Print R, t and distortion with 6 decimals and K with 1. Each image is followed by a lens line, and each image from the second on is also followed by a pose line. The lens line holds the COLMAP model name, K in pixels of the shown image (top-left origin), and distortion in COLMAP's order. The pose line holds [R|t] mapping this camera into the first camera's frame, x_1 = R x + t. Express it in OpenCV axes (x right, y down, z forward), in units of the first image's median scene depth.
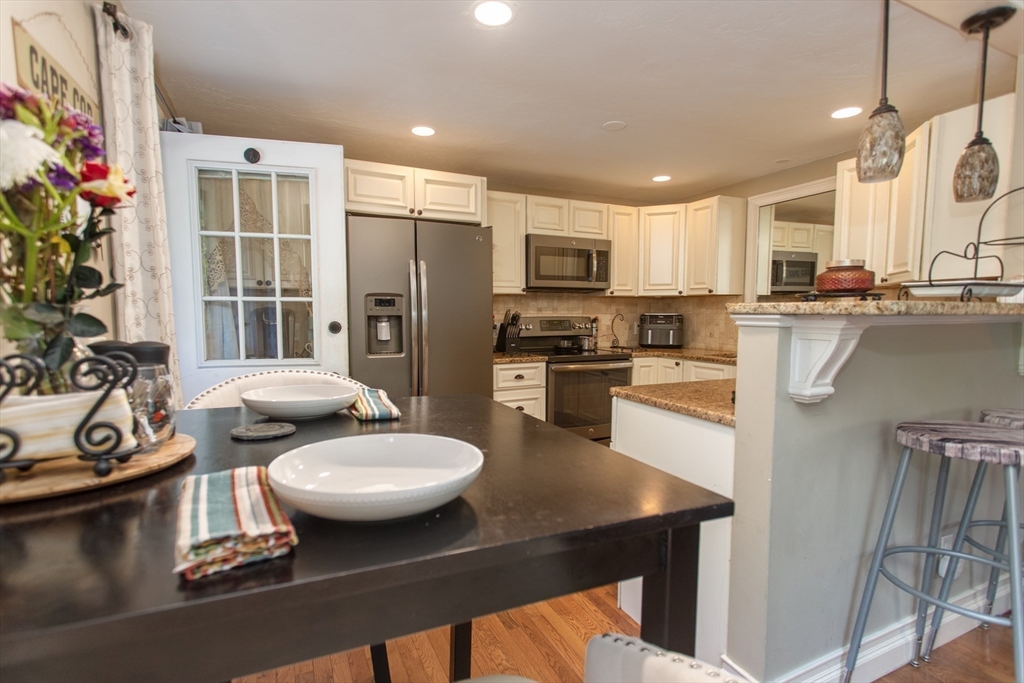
lens RADIAL K [[499.9, 0, 513.2], [0, 499.9, 355.9], [0, 0, 1]] dist [0.000447, 0.000171]
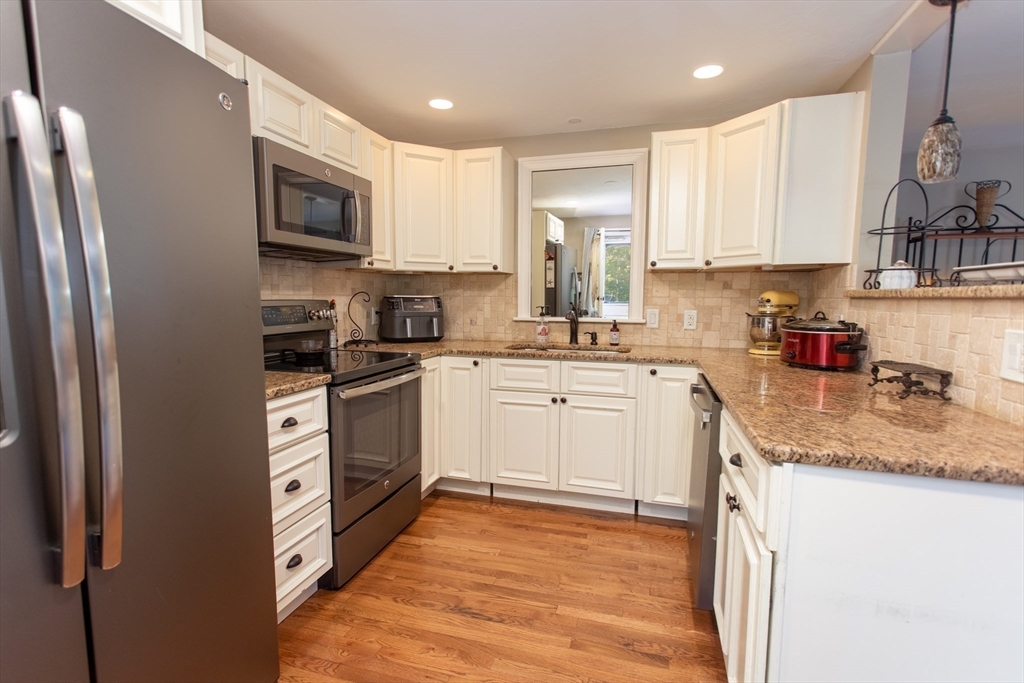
lens RADIAL K [[491.8, 0, 505.5], [0, 491.8, 343.5], [0, 0, 1]] dist [0.017758, -0.000061]
pose [[0.666458, -0.067083, 0.742518, -0.196382], [0.057241, 0.997608, 0.038752, -0.041562], [-0.743342, 0.016675, 0.668704, 0.503102]]
